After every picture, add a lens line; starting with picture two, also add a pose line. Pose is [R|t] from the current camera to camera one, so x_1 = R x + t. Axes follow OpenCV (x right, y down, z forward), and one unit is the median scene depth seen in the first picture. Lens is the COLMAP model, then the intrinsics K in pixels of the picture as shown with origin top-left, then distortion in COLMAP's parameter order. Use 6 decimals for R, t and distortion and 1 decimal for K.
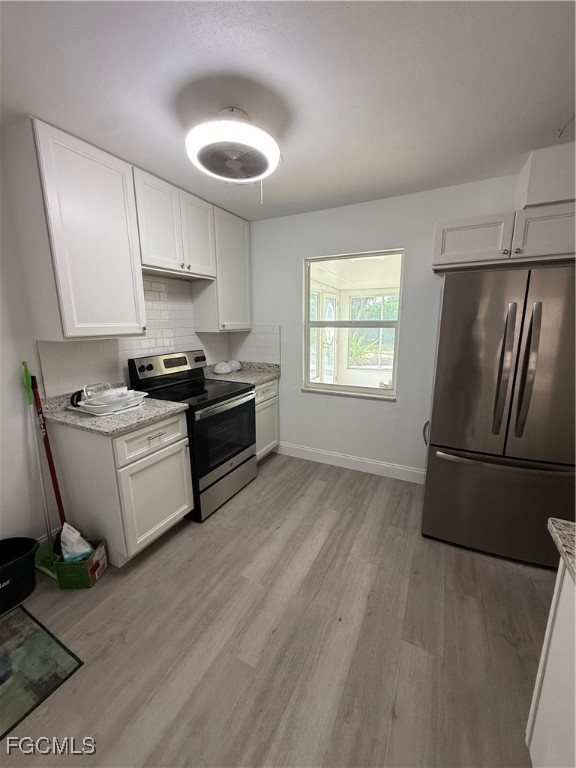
lens RADIAL K [[306.5, 0, 293.4], [0, 306.5, 378.8], [0, 0, 1]] dist [0.003415, -0.000615]
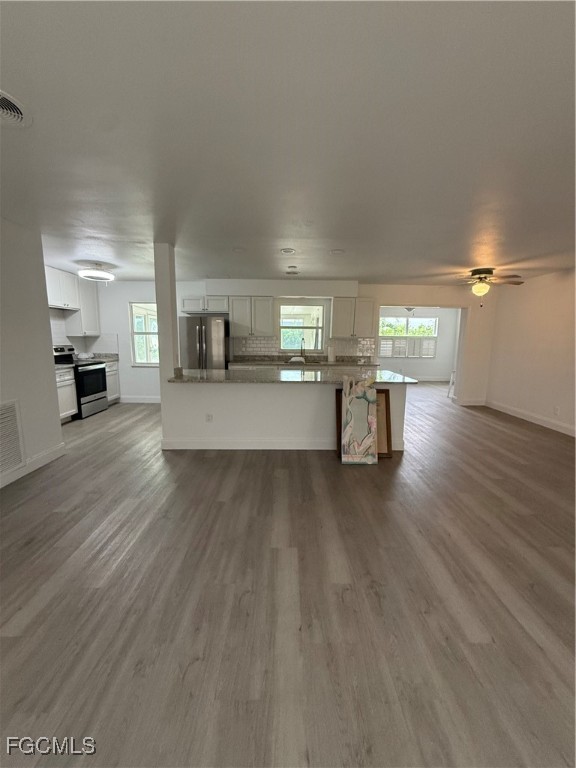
lens RADIAL K [[306.5, 0, 289.4], [0, 306.5, 382.2], [0, 0, 1]] dist [0.003415, -0.000615]
pose [[0.894978, -0.052851, 0.442970, 0.061219], [0.071006, 0.997175, -0.024487, 0.283979], [-0.440424, 0.053369, 0.896202, -1.331754]]
